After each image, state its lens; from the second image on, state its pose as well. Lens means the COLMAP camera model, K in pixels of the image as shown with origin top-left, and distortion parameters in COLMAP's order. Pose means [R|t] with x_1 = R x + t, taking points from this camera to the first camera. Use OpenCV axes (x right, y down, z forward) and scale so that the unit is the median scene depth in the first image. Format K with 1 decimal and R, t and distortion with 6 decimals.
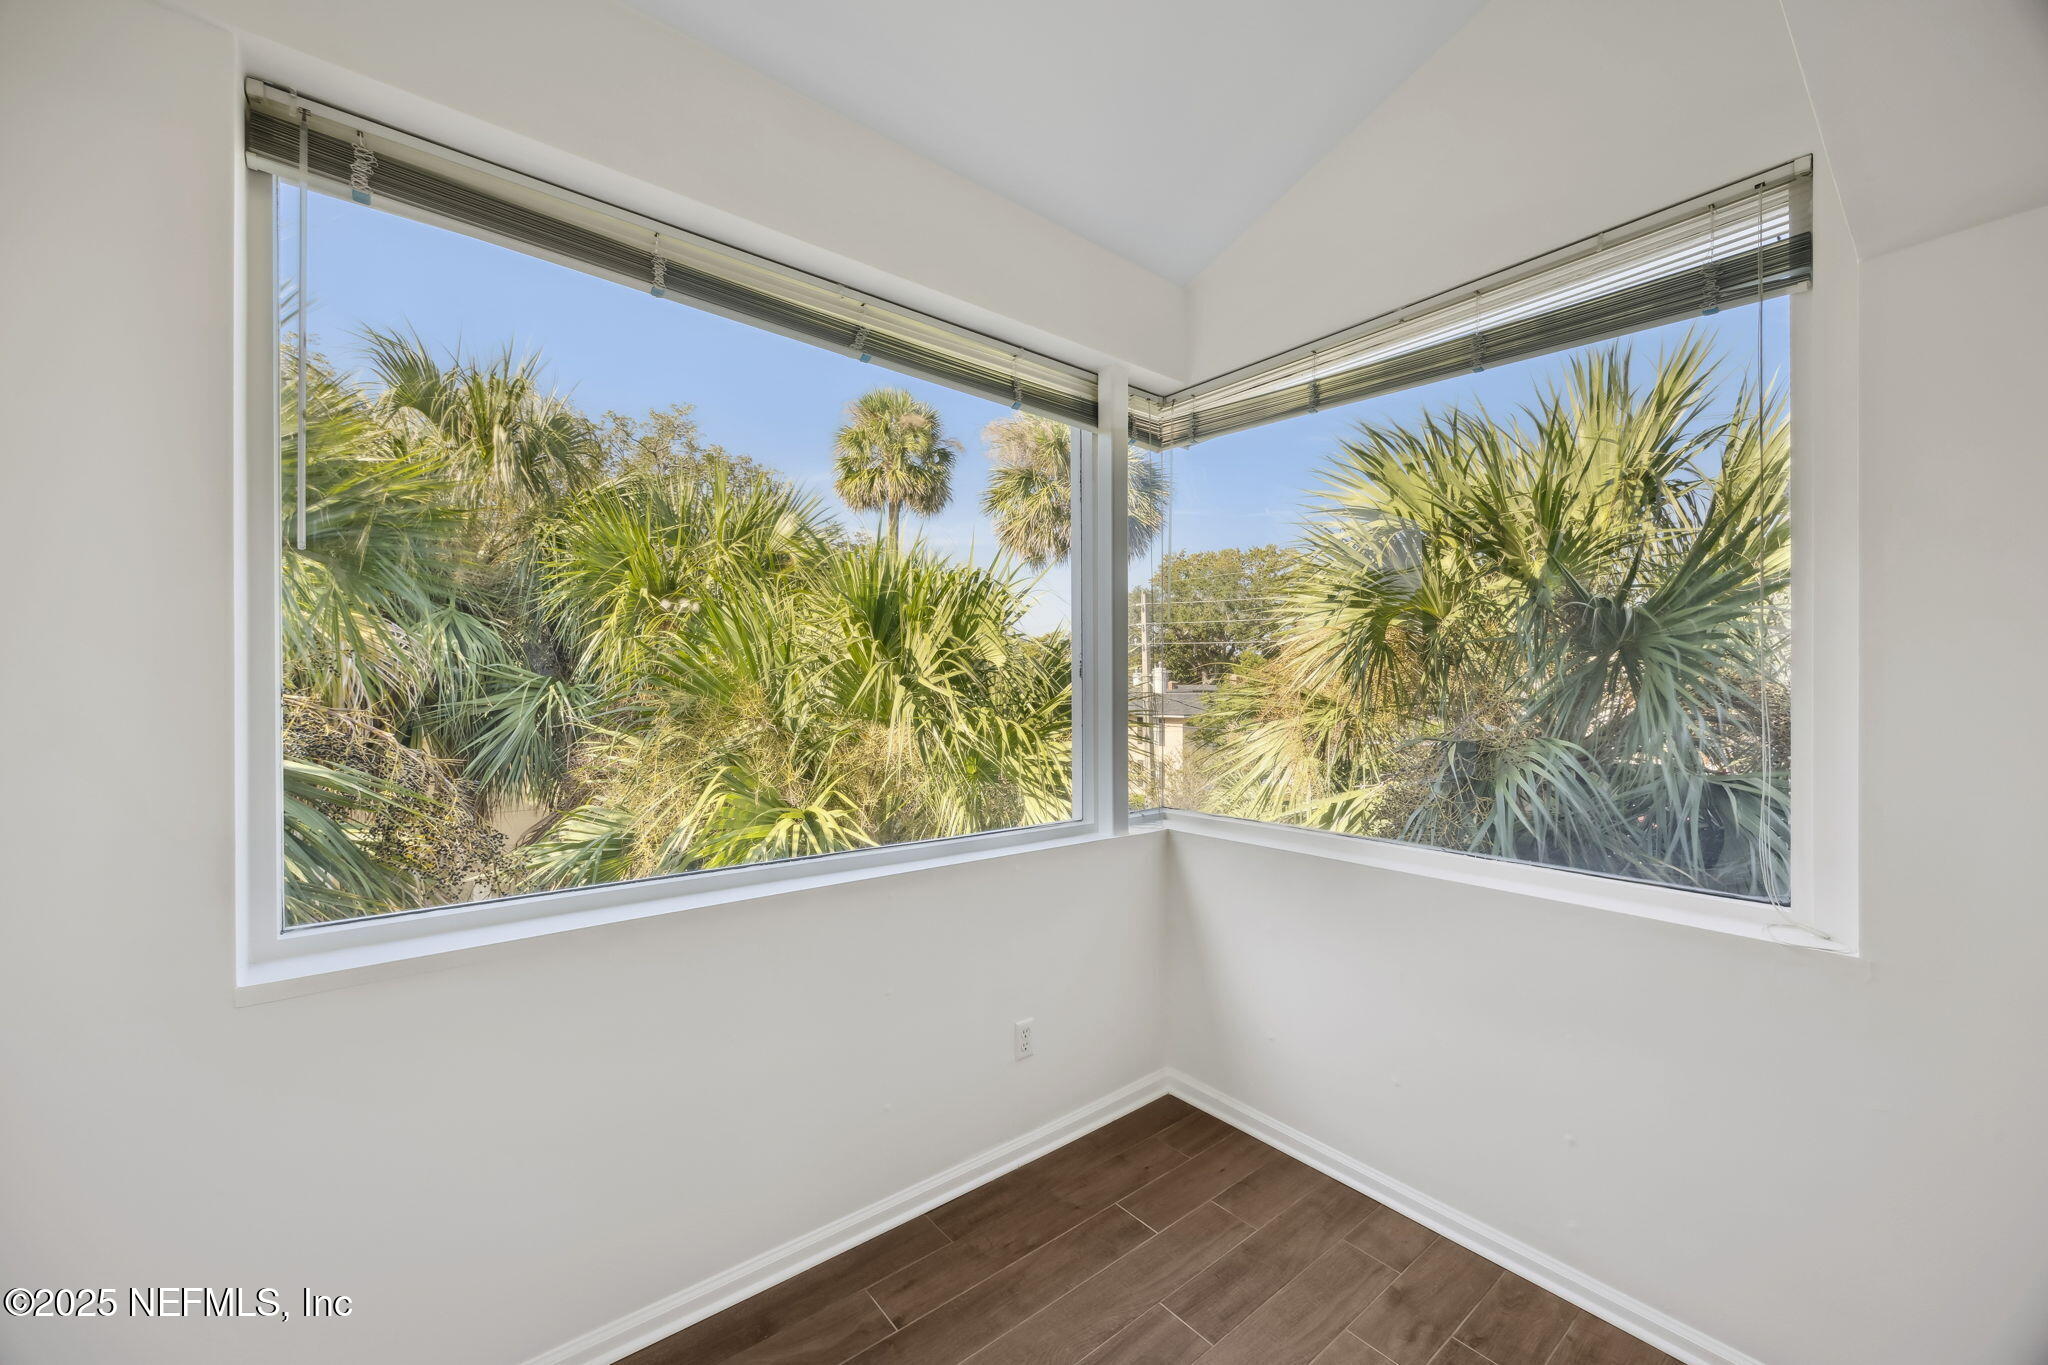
lens RADIAL K [[774.8, 0, 1027.9], [0, 774.8, 695.6], [0, 0, 1]] dist [-0.001123, 0.000095]
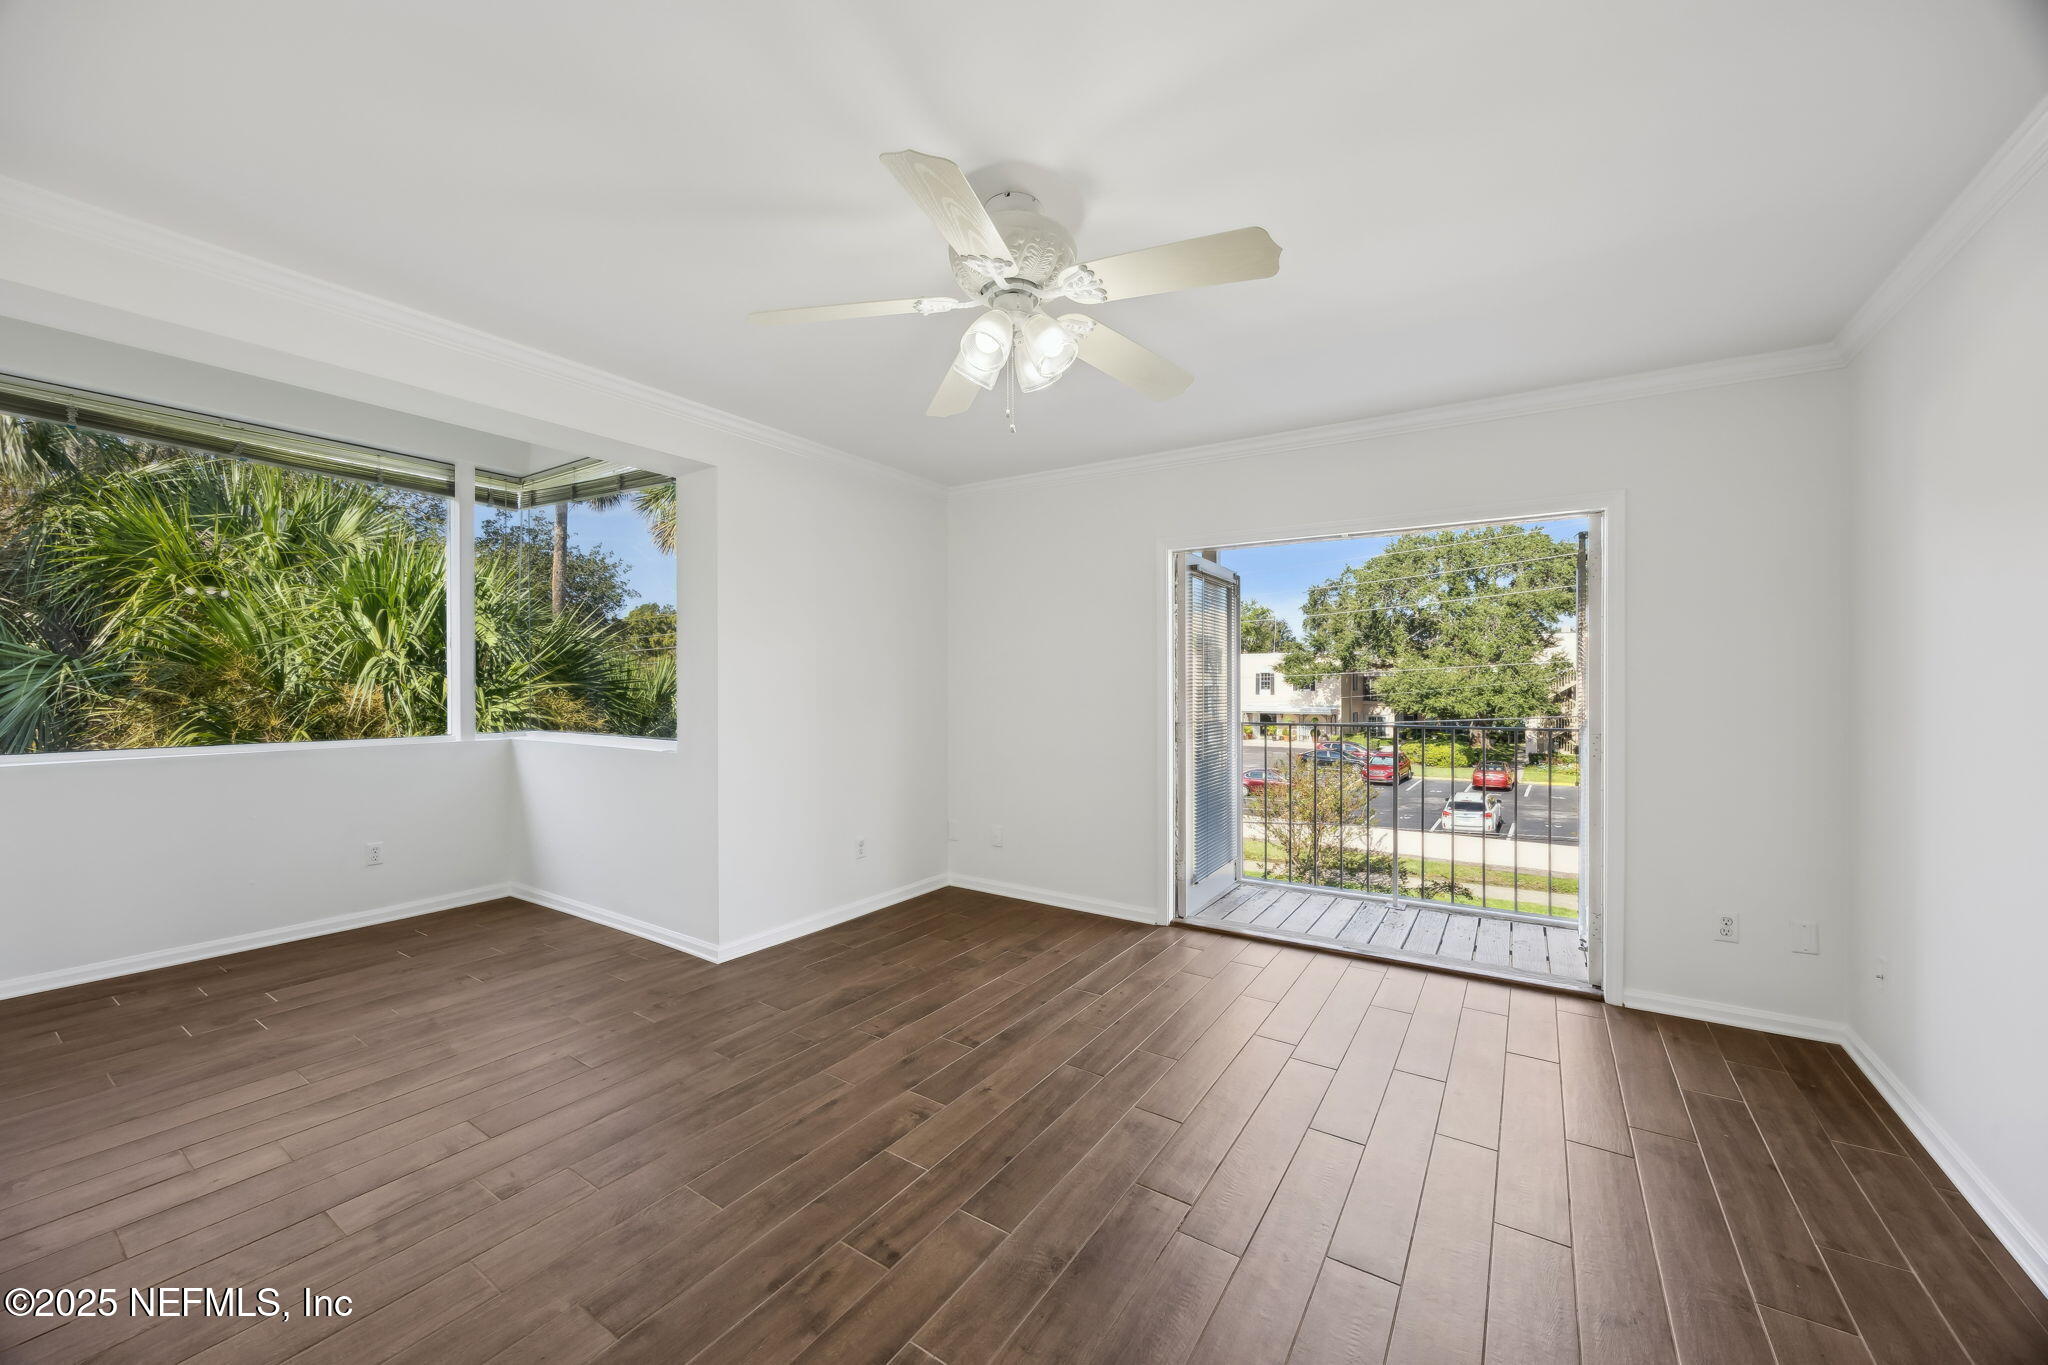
lens RADIAL K [[774.8, 0, 1028.0], [0, 774.8, 685.2], [0, 0, 1]] dist [-0.001123, 0.000095]
pose [[0.953611, -0.007328, 0.300951, 0.710489], [0.007720, 0.999970, -0.000114, 0.061937], [-0.300941, 0.002432, 0.953640, -0.893723]]
